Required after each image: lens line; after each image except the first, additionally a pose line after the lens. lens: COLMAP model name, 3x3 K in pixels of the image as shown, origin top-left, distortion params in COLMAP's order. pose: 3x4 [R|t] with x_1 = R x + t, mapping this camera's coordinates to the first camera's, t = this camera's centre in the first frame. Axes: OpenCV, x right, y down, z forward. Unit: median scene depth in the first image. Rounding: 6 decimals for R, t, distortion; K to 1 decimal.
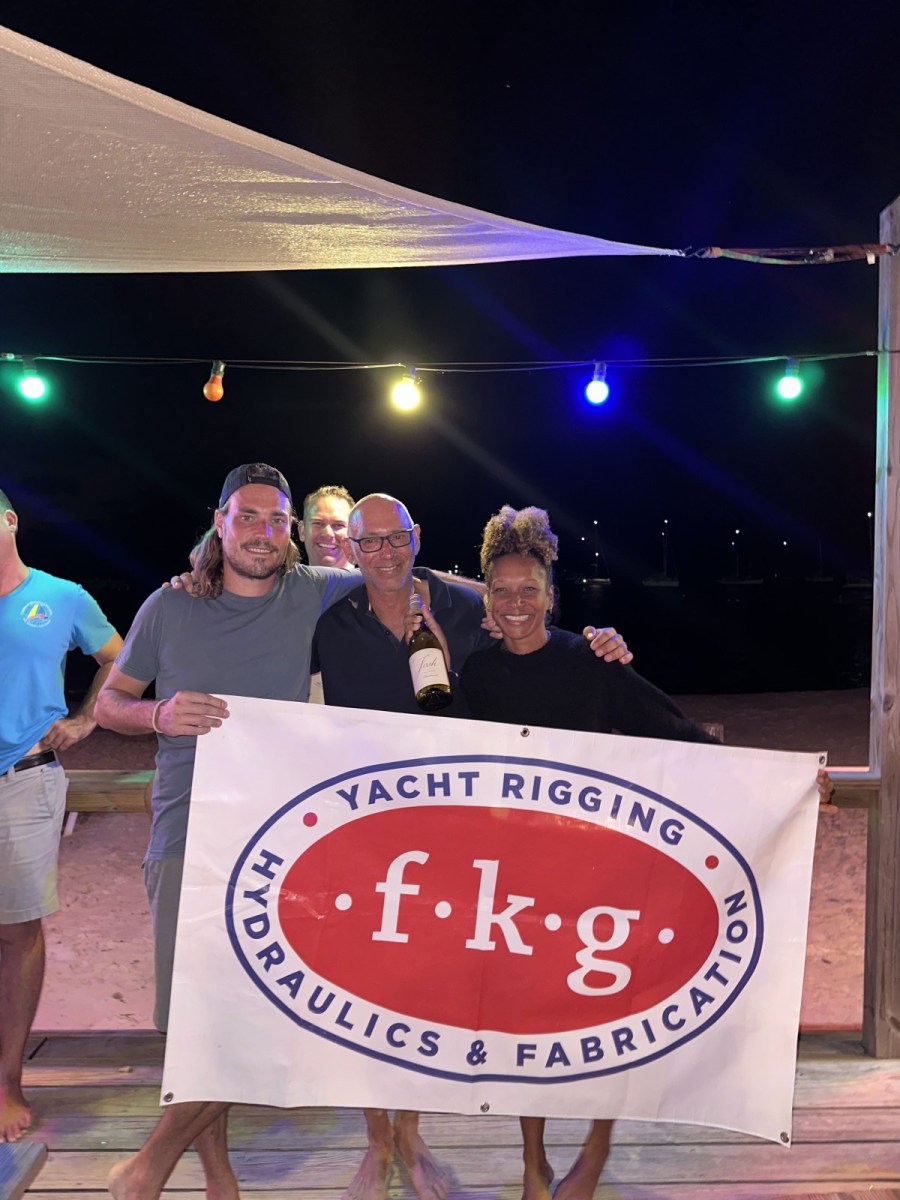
lens RADIAL K [[802.8, 0, 450.0], [0, 802.8, 602.7], [0, 0, 1]] dist [0.004482, -0.010046]
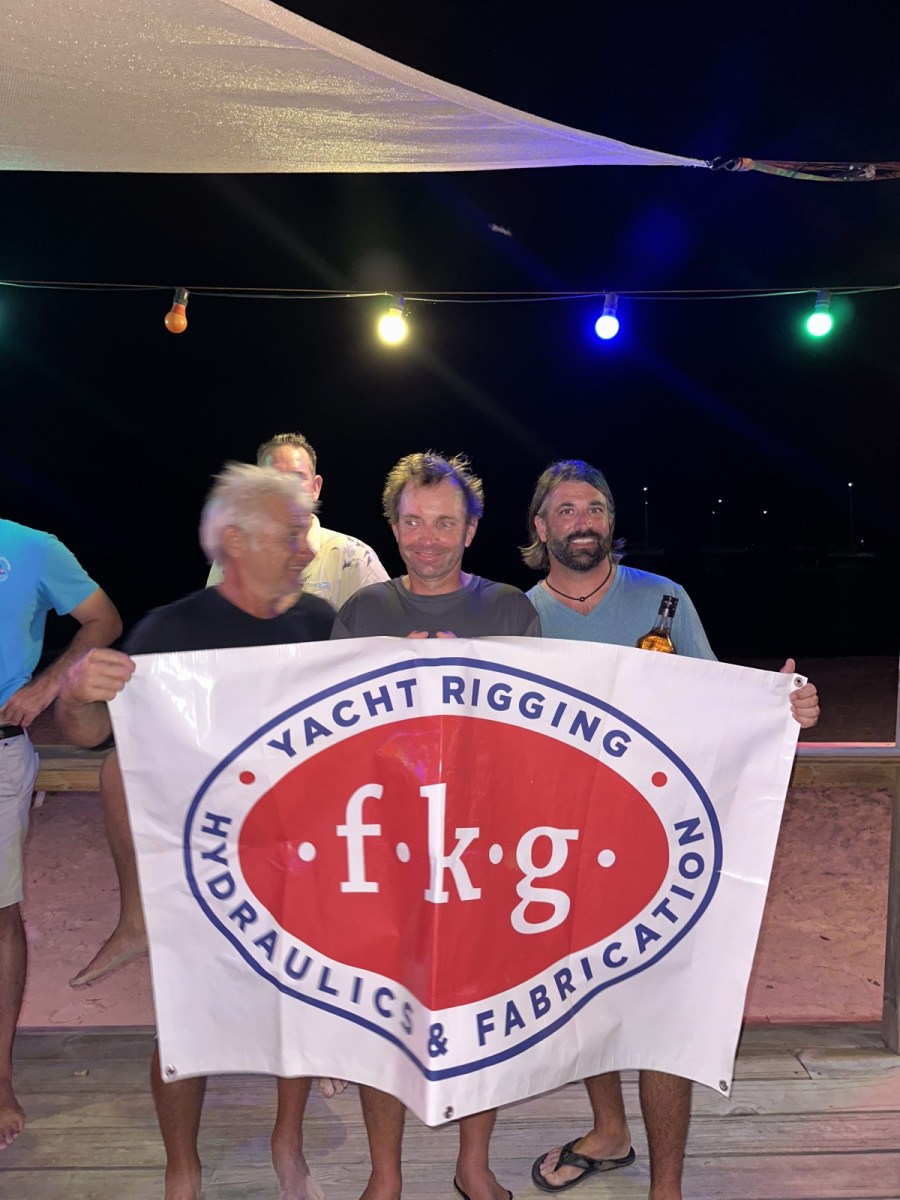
lens RADIAL K [[802.8, 0, 448.8], [0, 802.8, 592.2], [0, 0, 1]] dist [0.004482, -0.010046]
pose [[0.999774, 0.003911, 0.020899, -0.010710], [-0.004501, 0.999591, 0.028252, 0.008826], [-0.020780, -0.028340, 0.999382, 0.099250]]
